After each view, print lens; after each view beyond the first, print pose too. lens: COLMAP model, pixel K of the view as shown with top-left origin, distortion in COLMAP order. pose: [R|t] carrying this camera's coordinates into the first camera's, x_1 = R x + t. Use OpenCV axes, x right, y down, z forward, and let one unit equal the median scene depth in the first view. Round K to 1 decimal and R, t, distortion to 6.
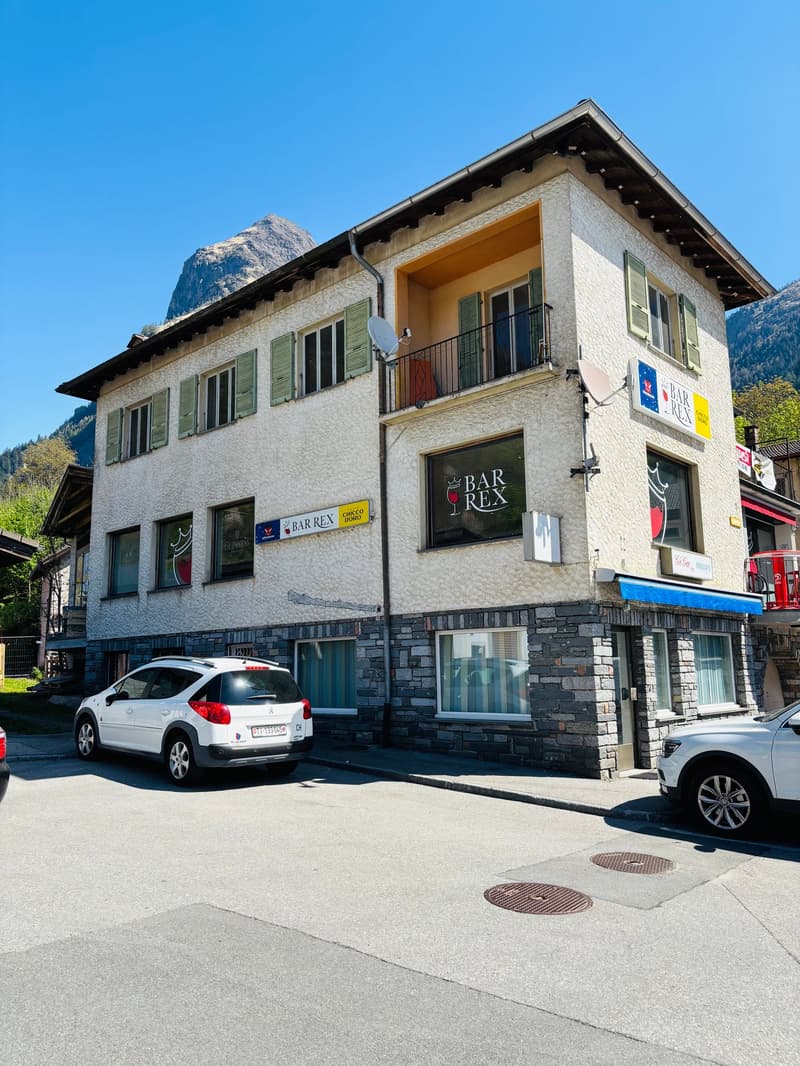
lens RADIAL K [[800.0, 0, 397.5], [0, 800.0, 532.2], [0, 0, 1]] dist [0.047999, -0.021871]
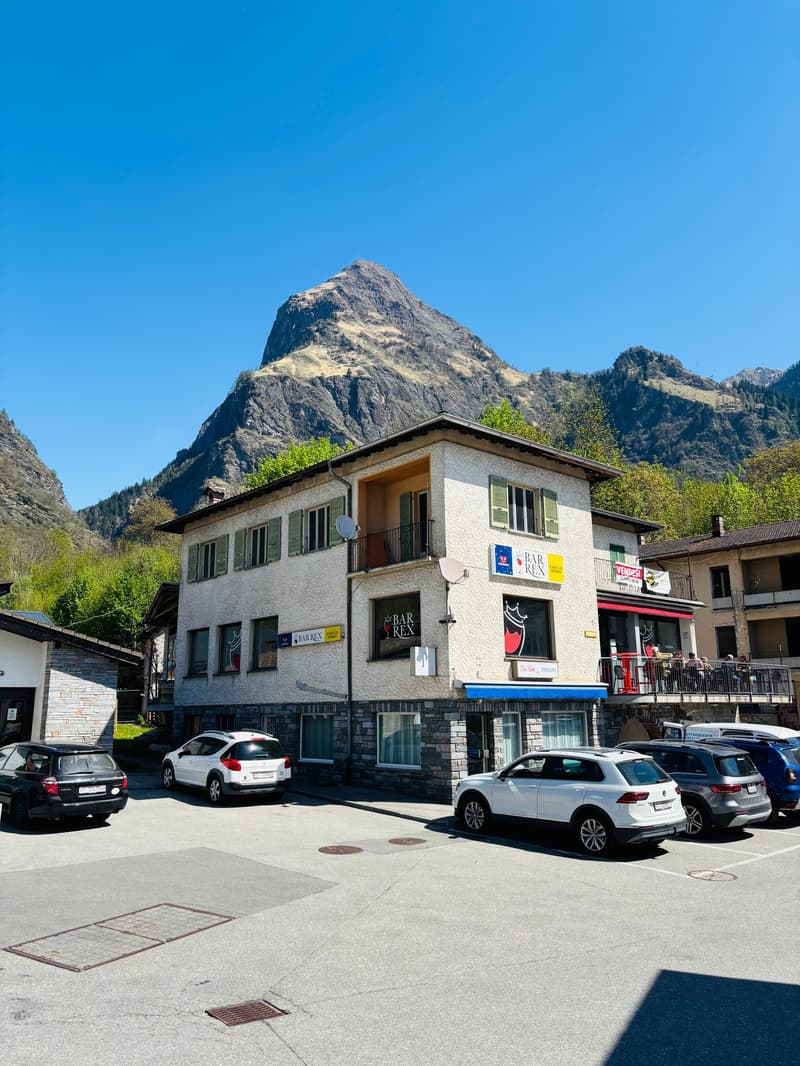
lens RADIAL K [[800.0, 0, 398.3], [0, 800.0, 508.5], [0, 0, 1]] dist [0.047999, -0.021871]
pose [[0.993668, -0.022475, -0.110081, 0.272005], [0.014534, 0.997269, -0.072414, -0.164536], [0.111408, 0.070355, 0.991281, -0.616853]]
